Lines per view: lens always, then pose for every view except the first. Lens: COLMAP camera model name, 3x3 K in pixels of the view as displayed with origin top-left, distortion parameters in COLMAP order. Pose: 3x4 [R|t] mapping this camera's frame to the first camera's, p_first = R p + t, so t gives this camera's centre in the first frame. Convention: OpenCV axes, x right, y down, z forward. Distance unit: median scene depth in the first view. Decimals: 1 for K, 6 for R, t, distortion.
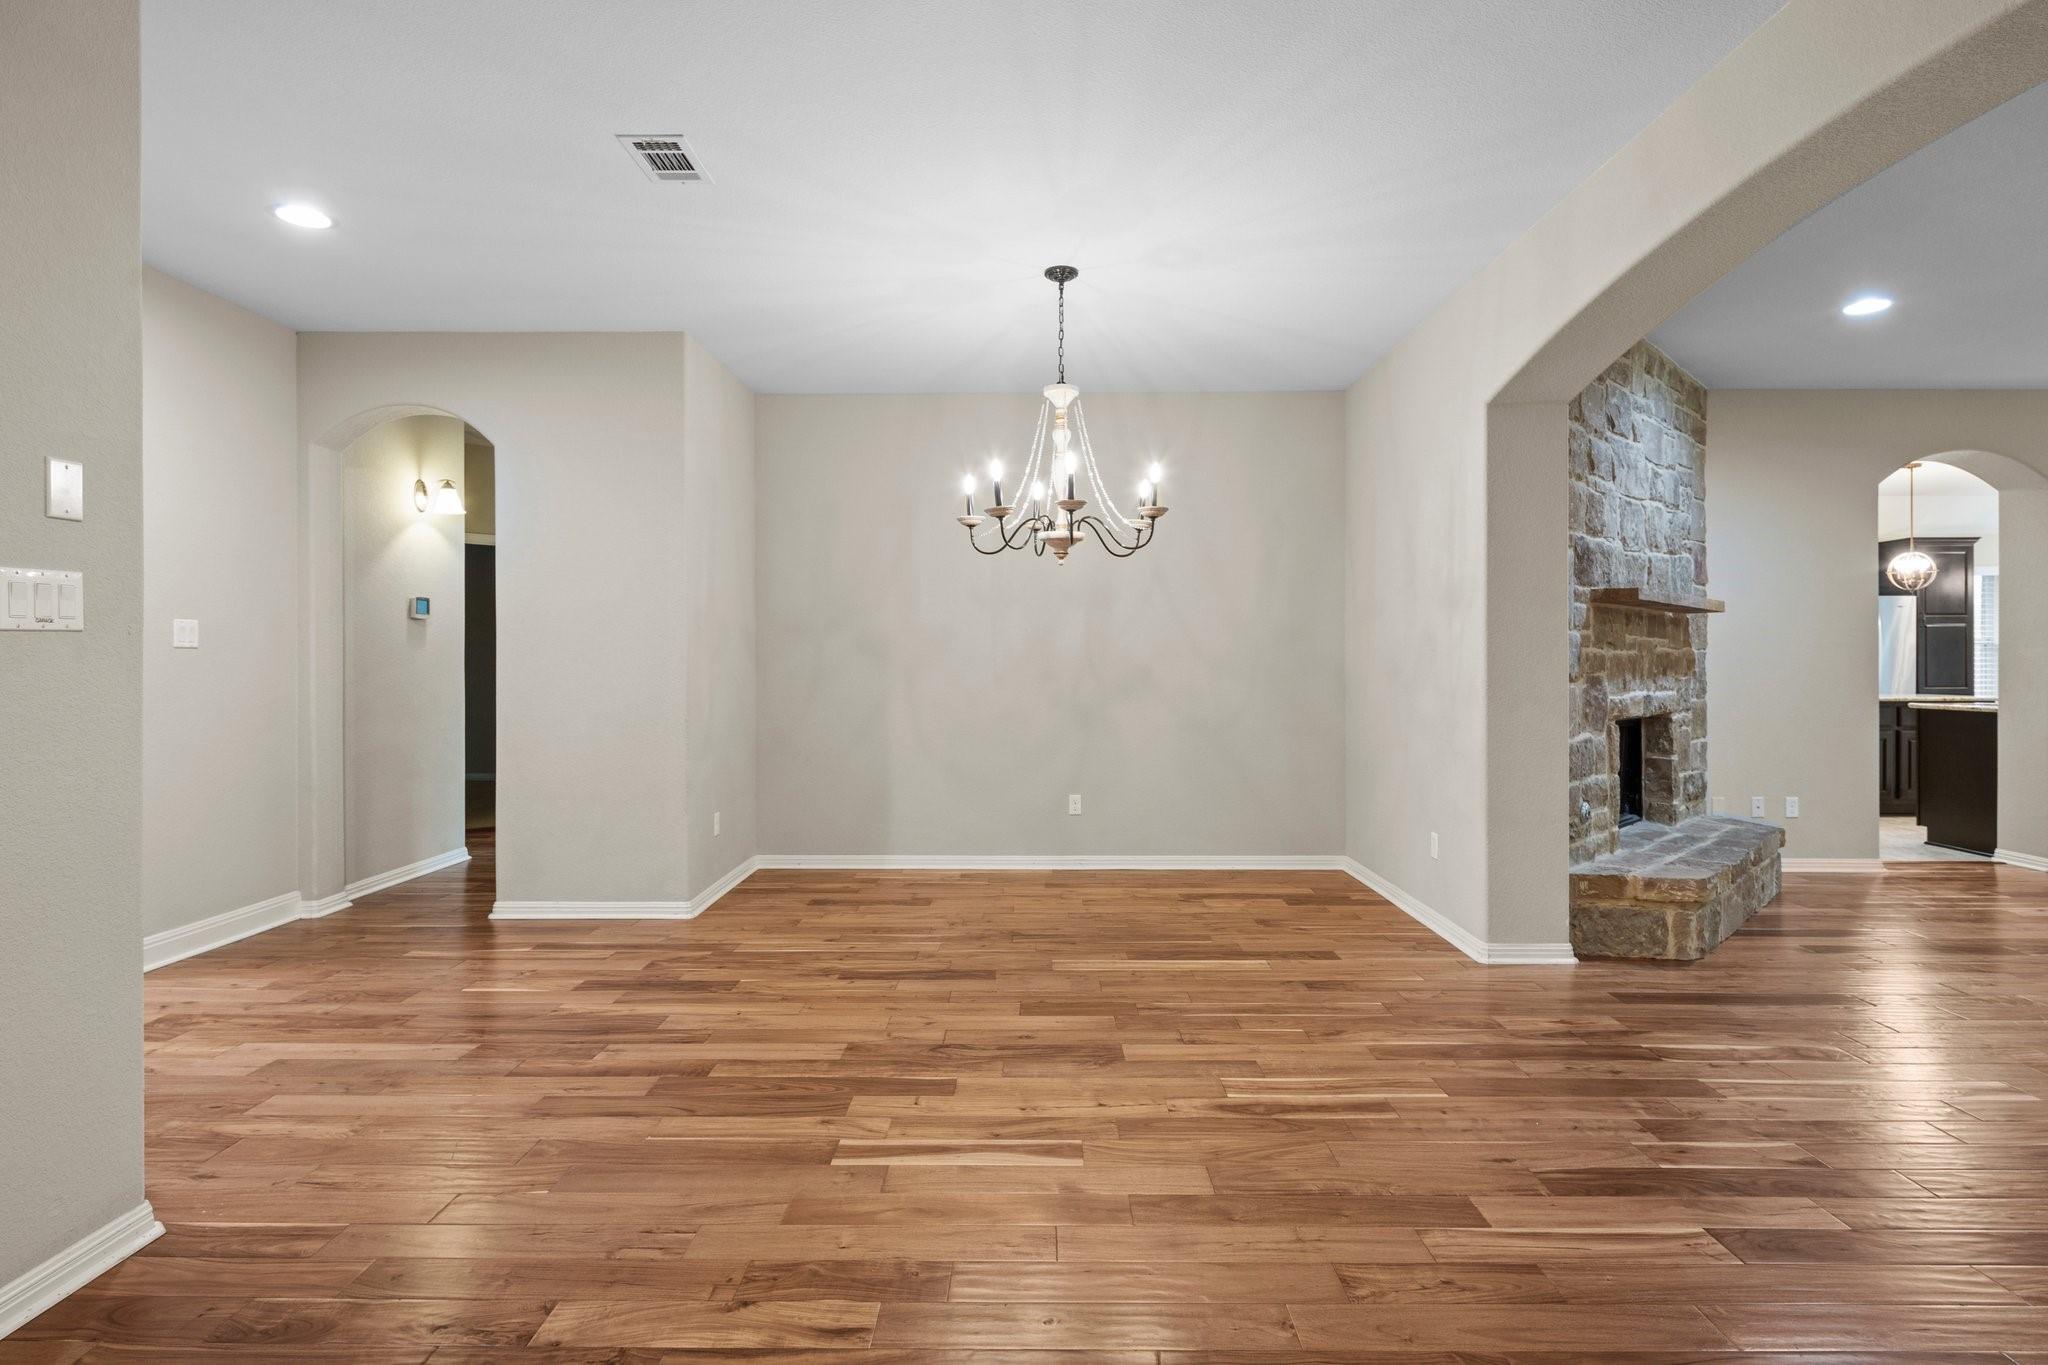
lens RADIAL K [[999.1, 0, 1023.7], [0, 999.1, 673.2], [0, 0, 1]] dist [-0.002863, -0.001553]
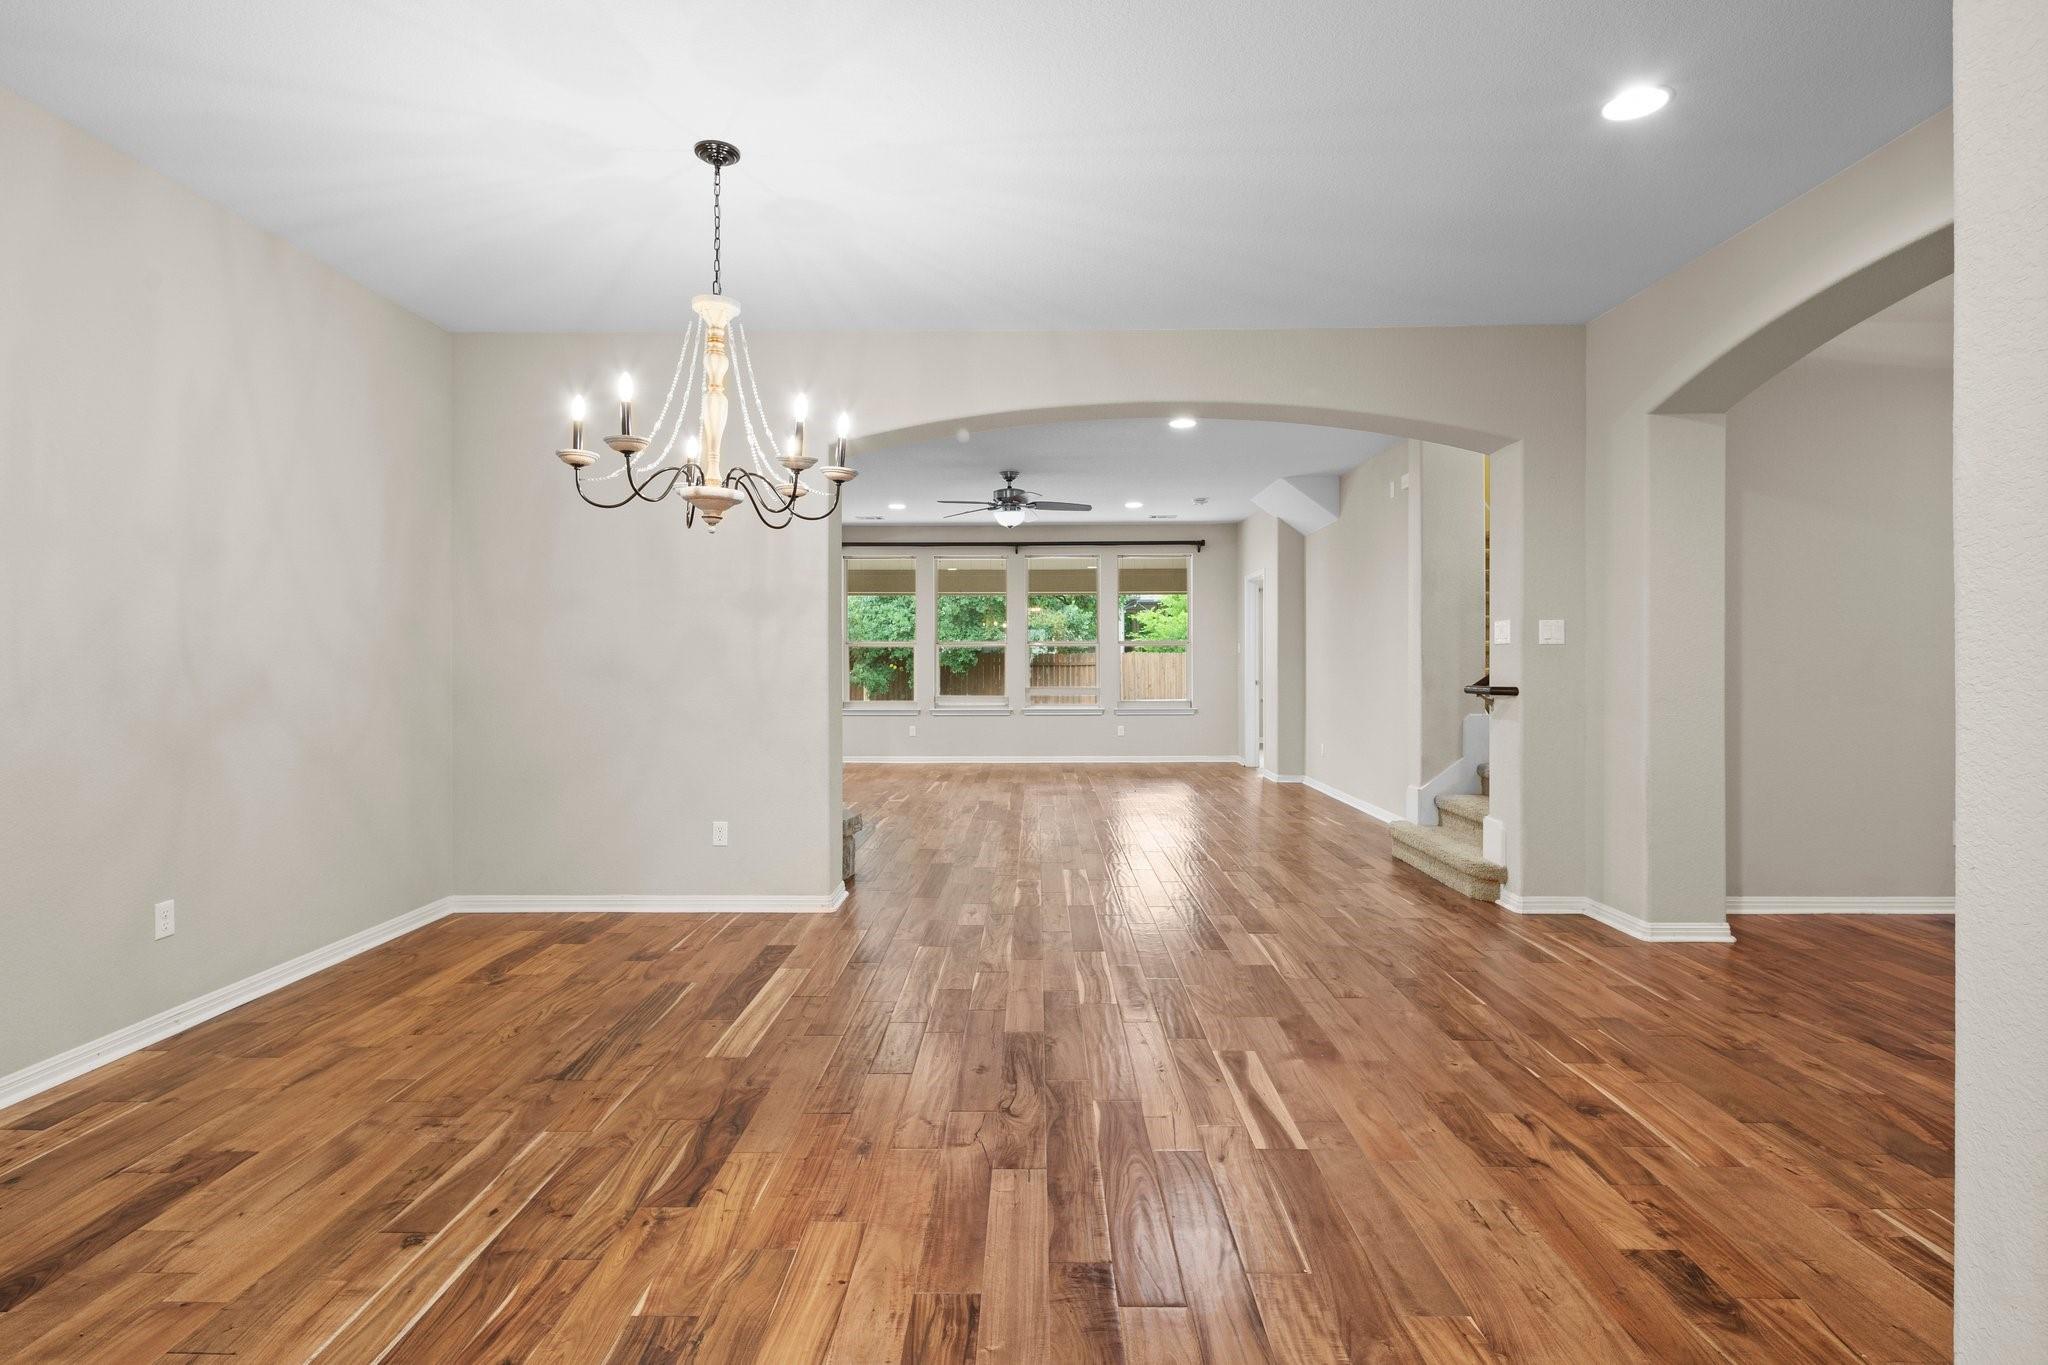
lens RADIAL K [[1057.4, 0, 1026.1], [0, 1057.4, 611.3], [0, 0, 1]] dist [-0.001399, -0.000391]
pose [[0.046383, -0.002968, 0.998919, -0.766008], [0.025984, 0.999661, 0.001763, -0.043239], [-0.998586, 0.025874, 0.046445, 0.723367]]
